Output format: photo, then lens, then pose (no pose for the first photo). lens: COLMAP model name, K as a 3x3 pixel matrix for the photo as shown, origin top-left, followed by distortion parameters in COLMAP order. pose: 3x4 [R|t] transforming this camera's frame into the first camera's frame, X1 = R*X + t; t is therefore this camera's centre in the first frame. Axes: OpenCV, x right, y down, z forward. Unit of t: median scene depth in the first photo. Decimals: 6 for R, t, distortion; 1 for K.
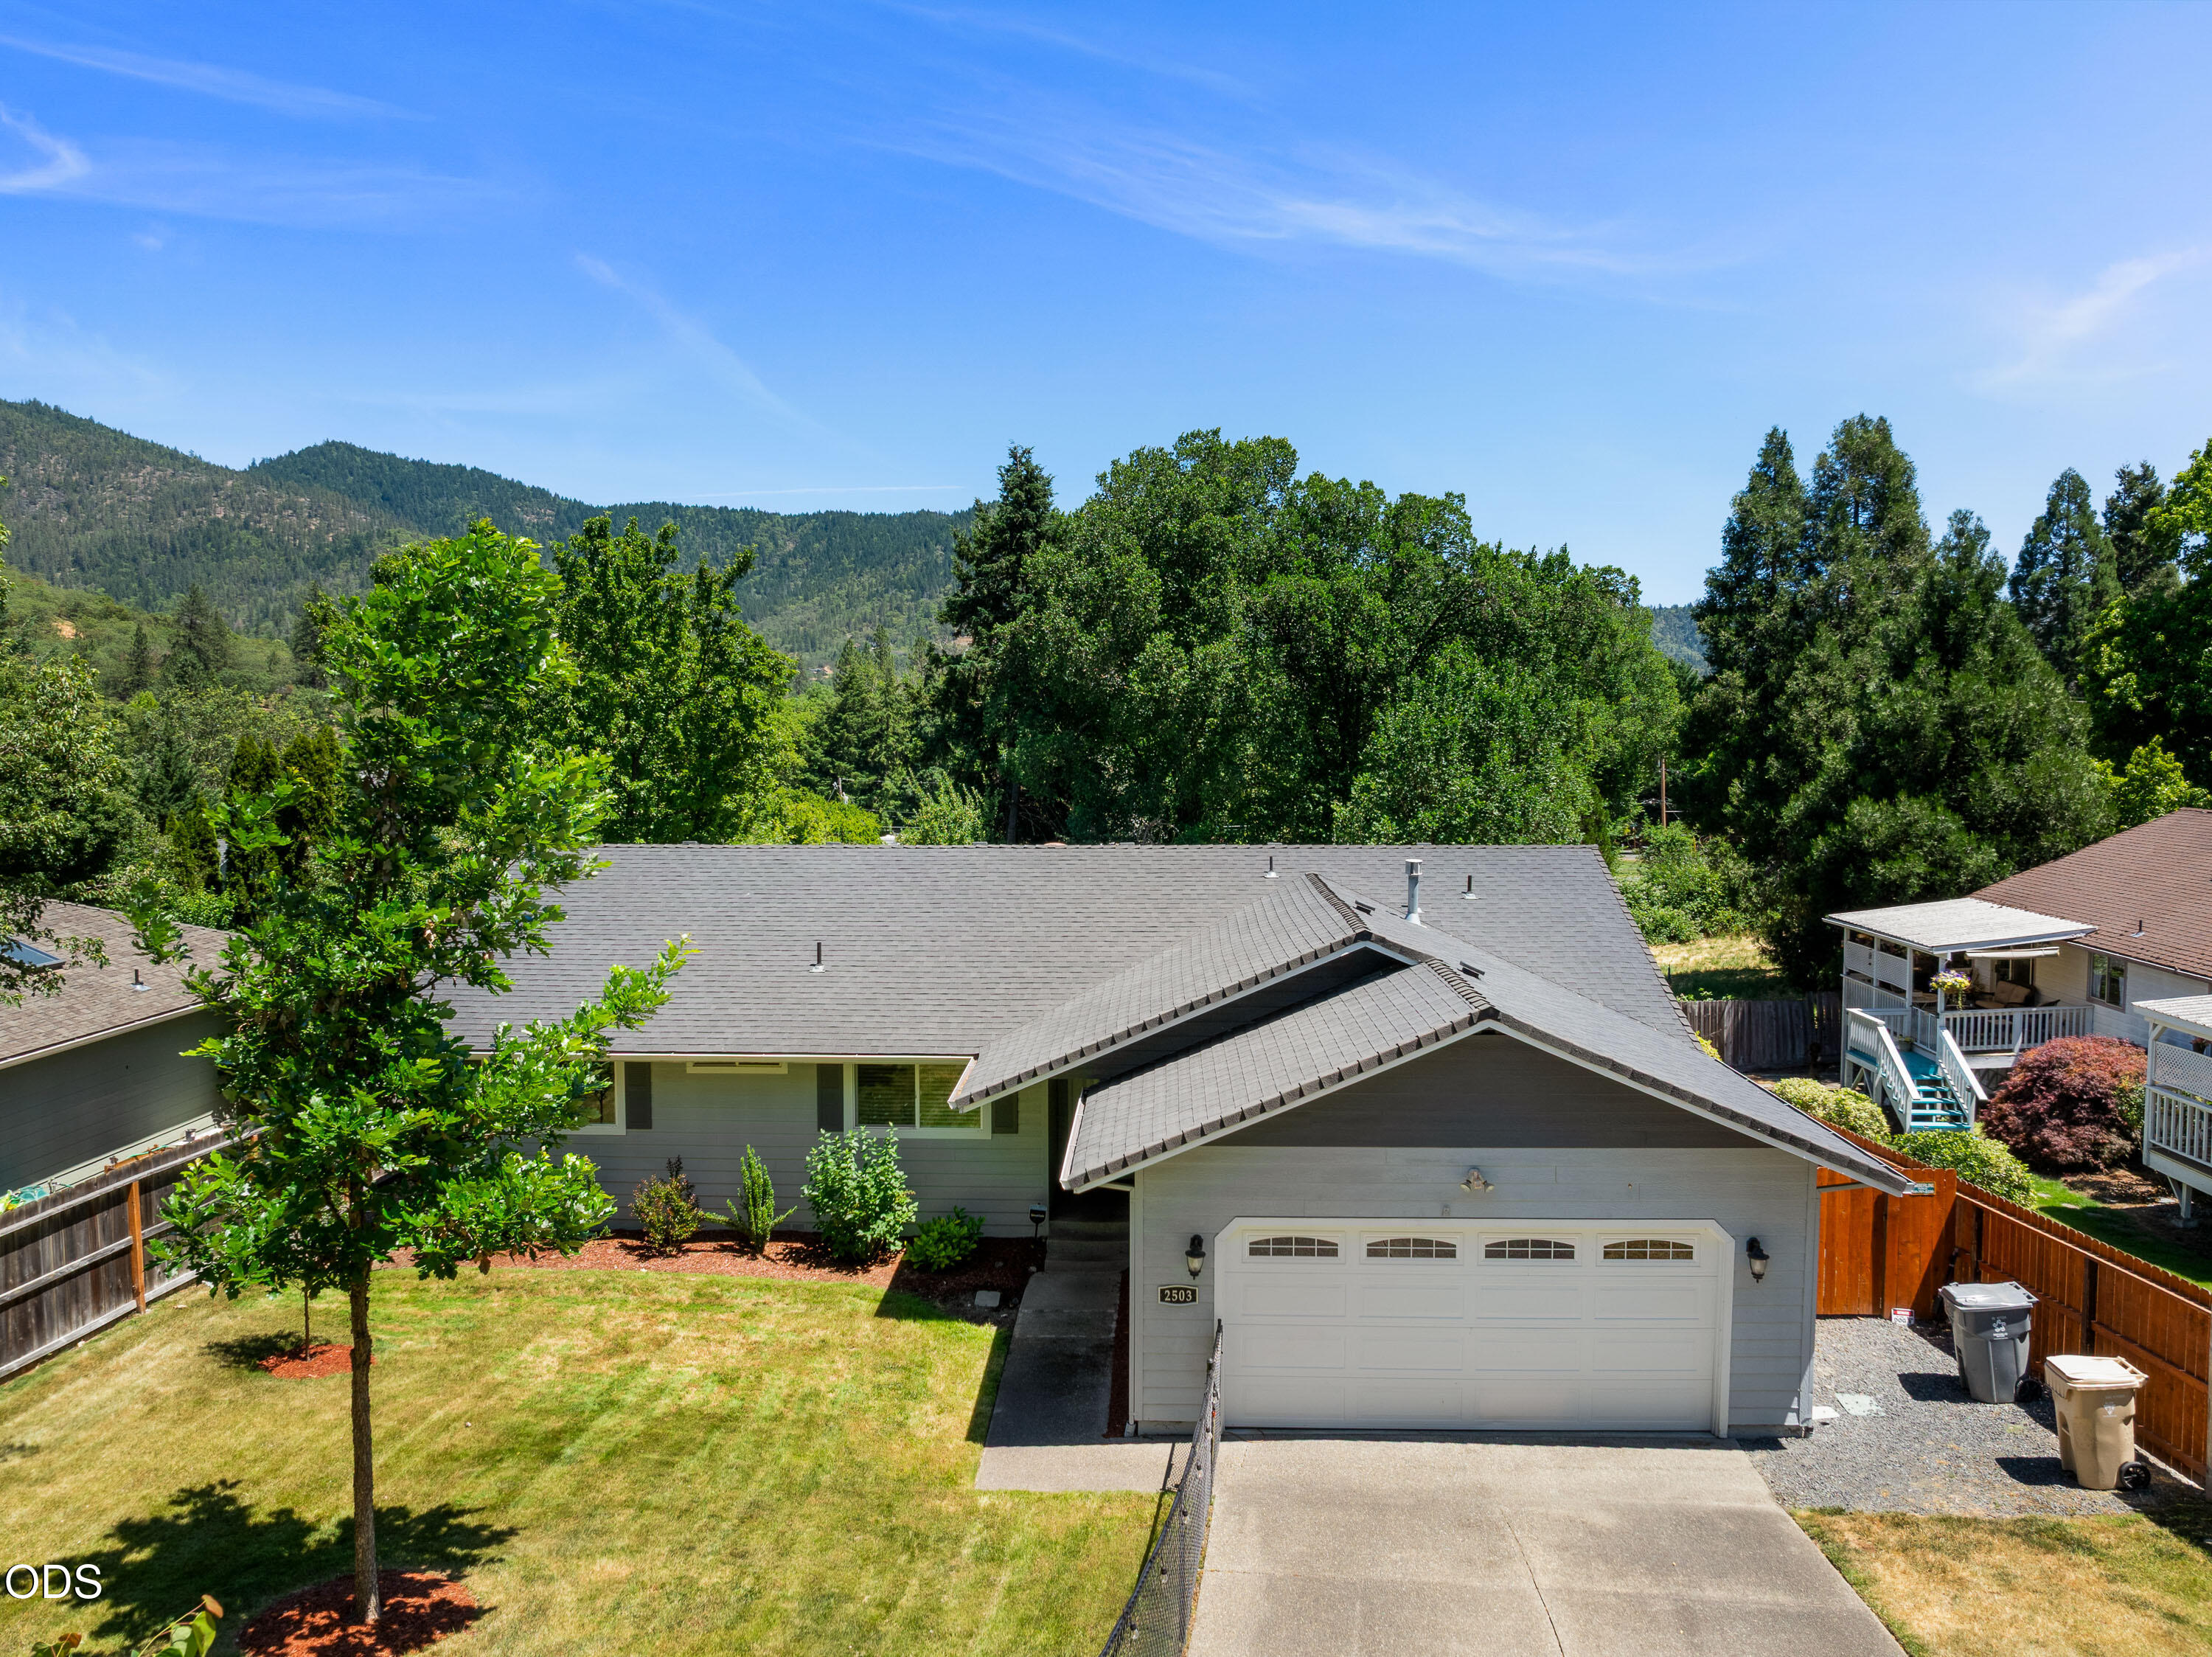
lens RADIAL K [[1560.6, 0, 1106.6], [0, 1560.6, 817.2], [0, 0, 1]] dist [-0.039527, 0.003106]
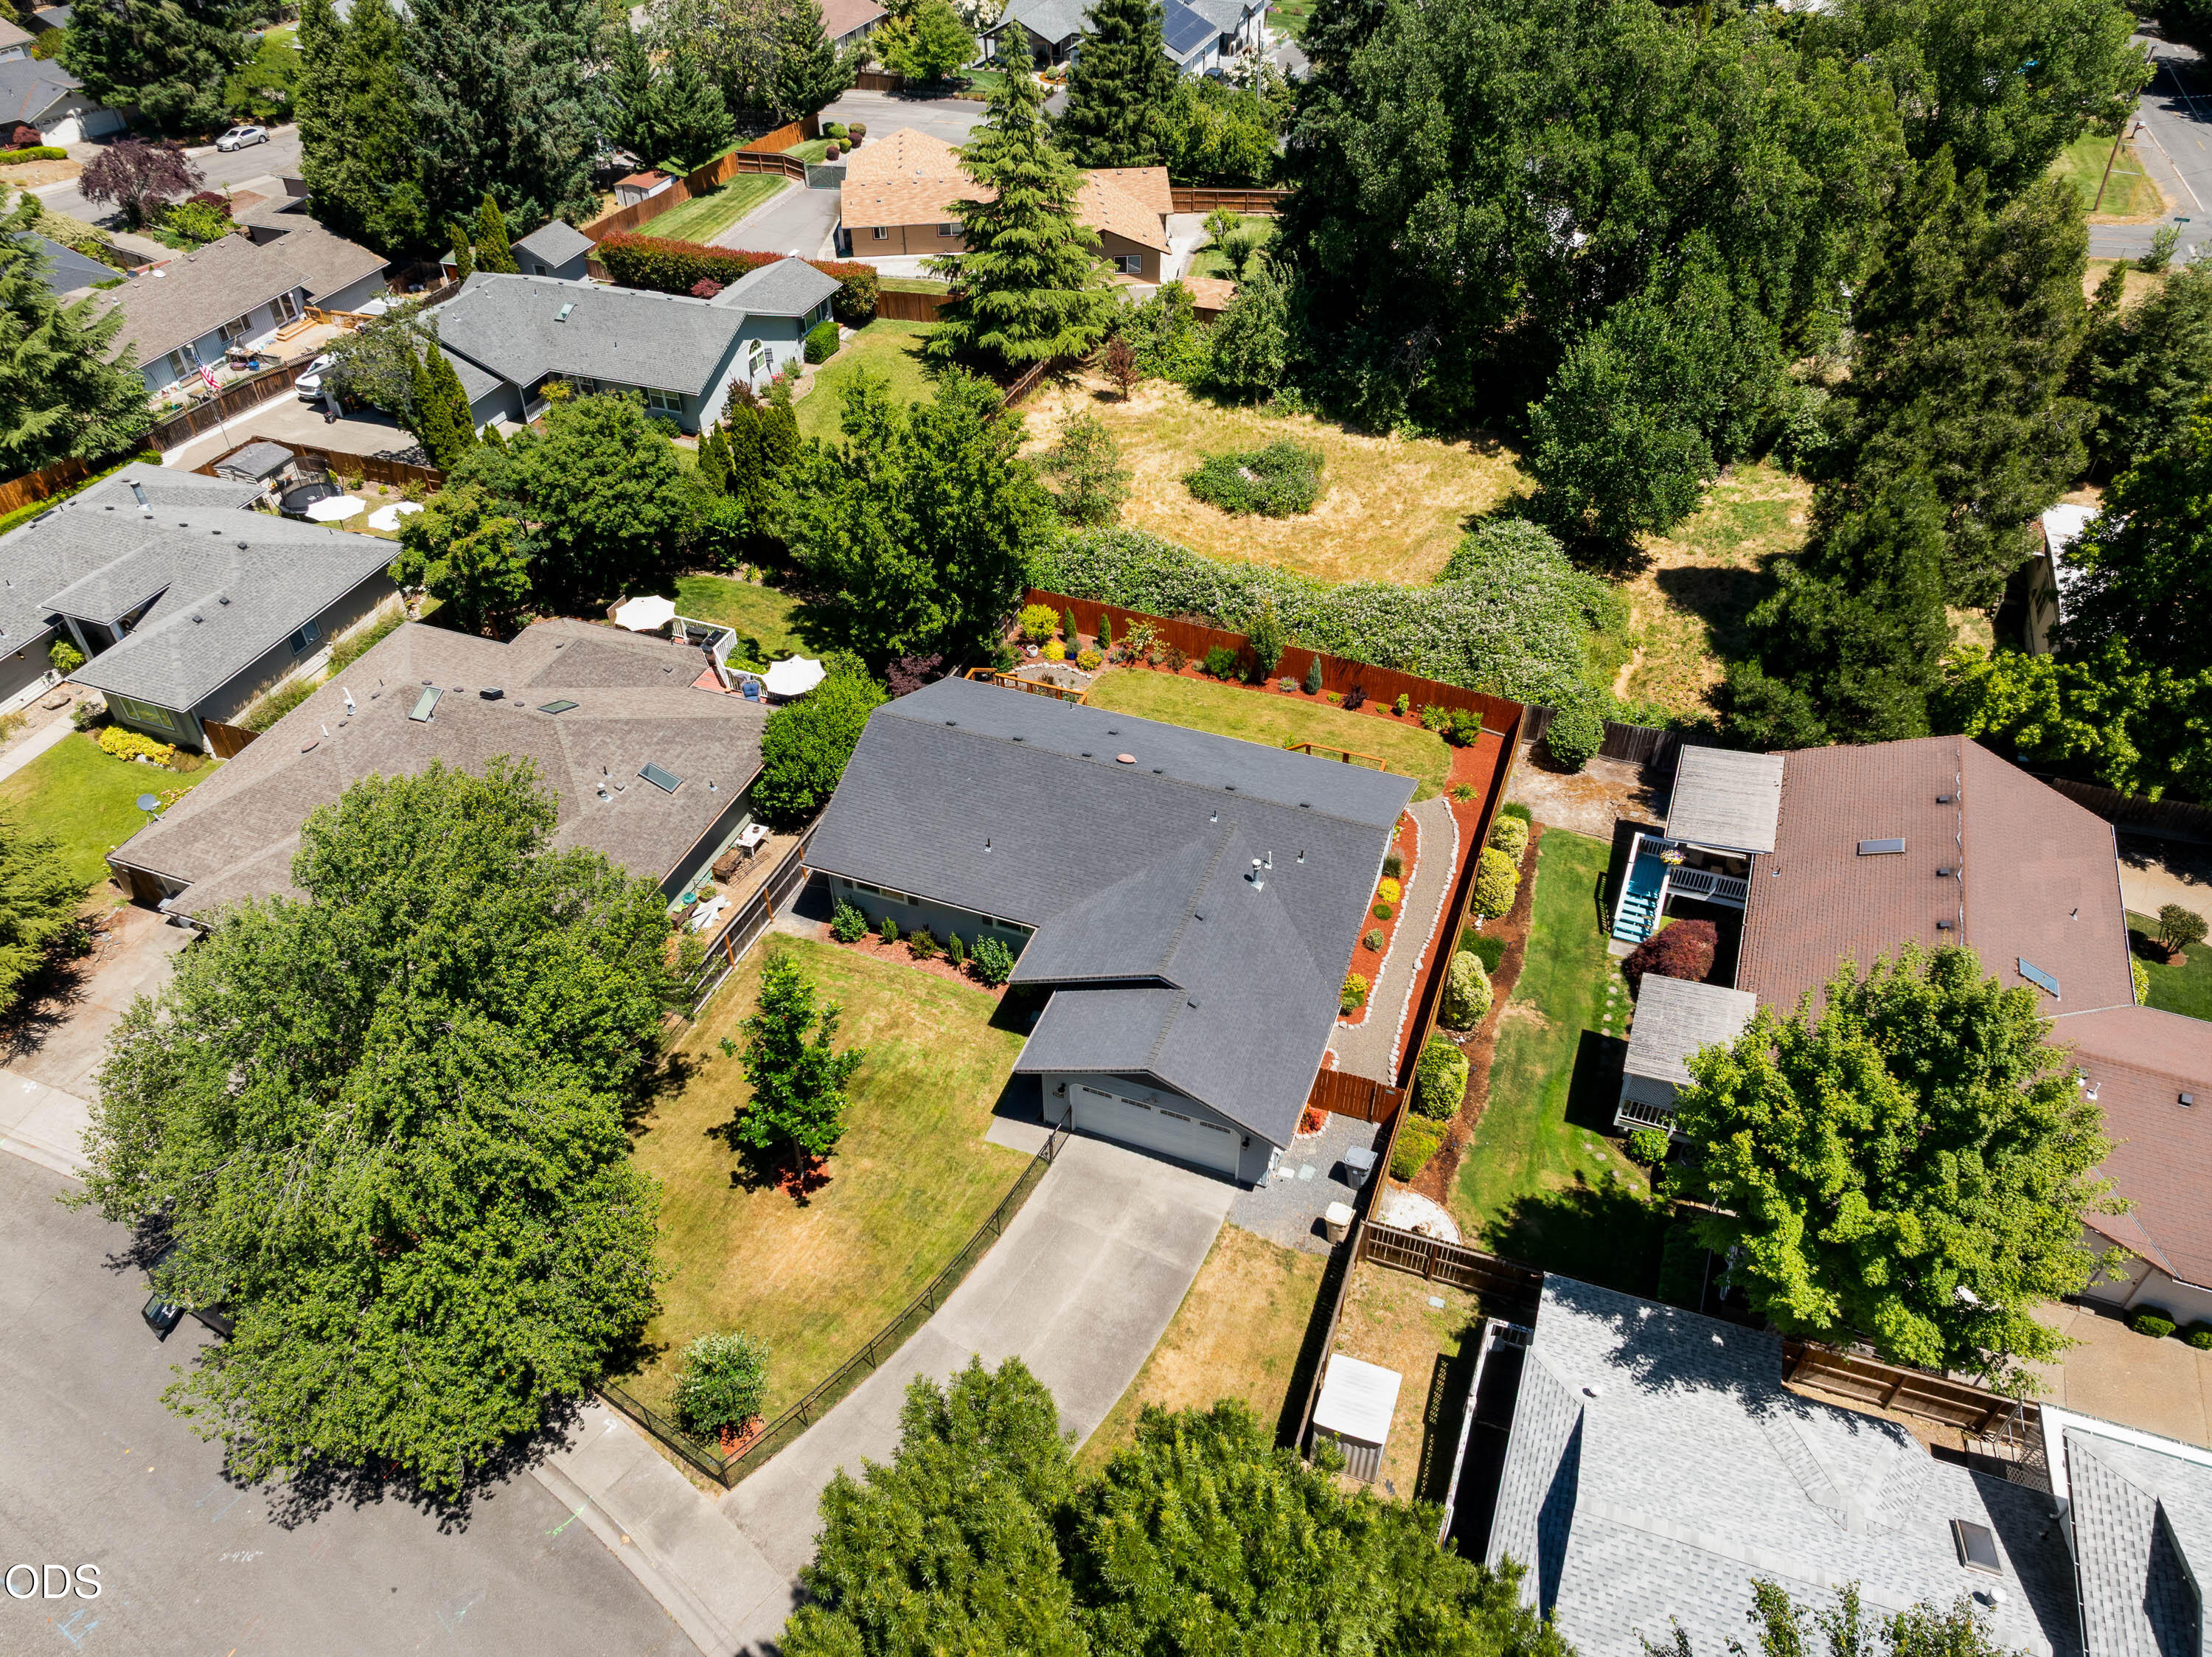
lens RADIAL K [[1560.6, 0, 1111.3], [0, 1560.6, 827.9], [0, 0, 1]] dist [-0.039527, 0.003106]
pose [[0.948689, 0.202761, -0.242647, 0.062389], [-0.011131, 0.788296, 0.615196, -0.156803], [0.316015, -0.580929, 0.750104, -0.071322]]
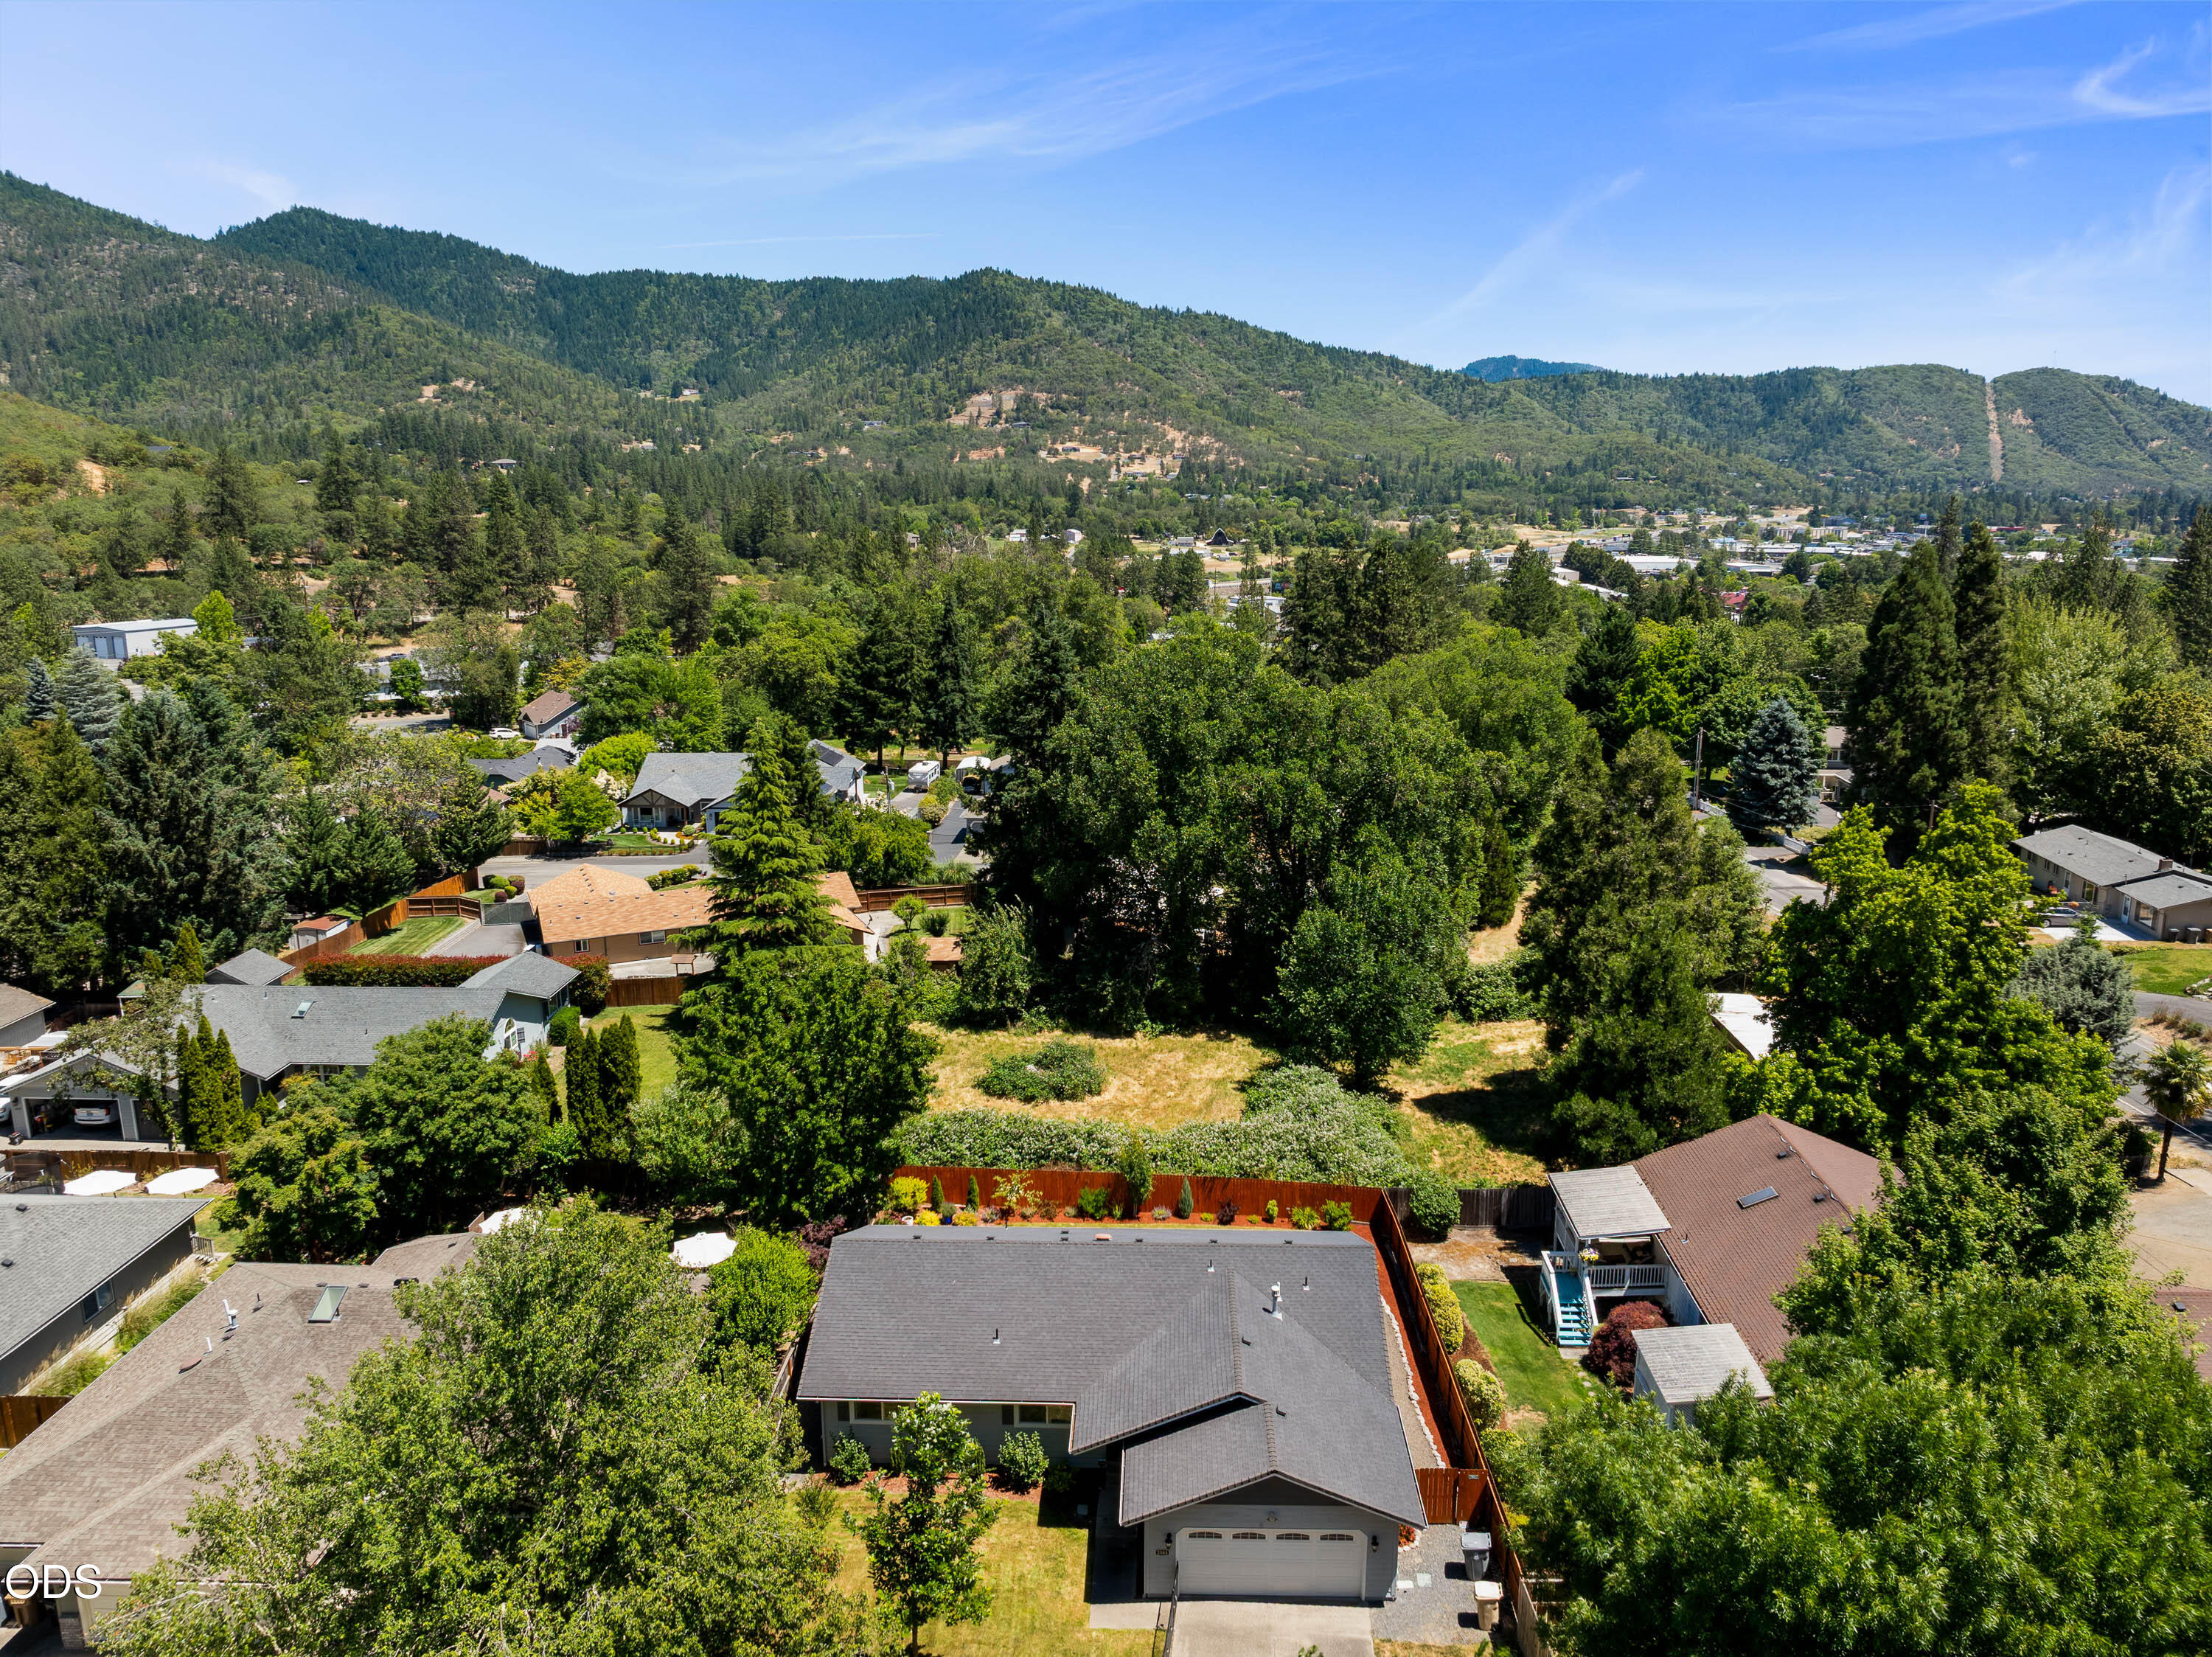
lens RADIAL K [[1560.6, 0, 1111.3], [0, 1560.6, 826.9], [0, 0, 1]] dist [-0.039527, 0.003106]
pose [[0.999981, -0.002928, 0.005436, -0.004446], [0.002022, 0.987178, 0.159612, -0.114714], [-0.005833, -0.159598, 0.987165, -0.121684]]
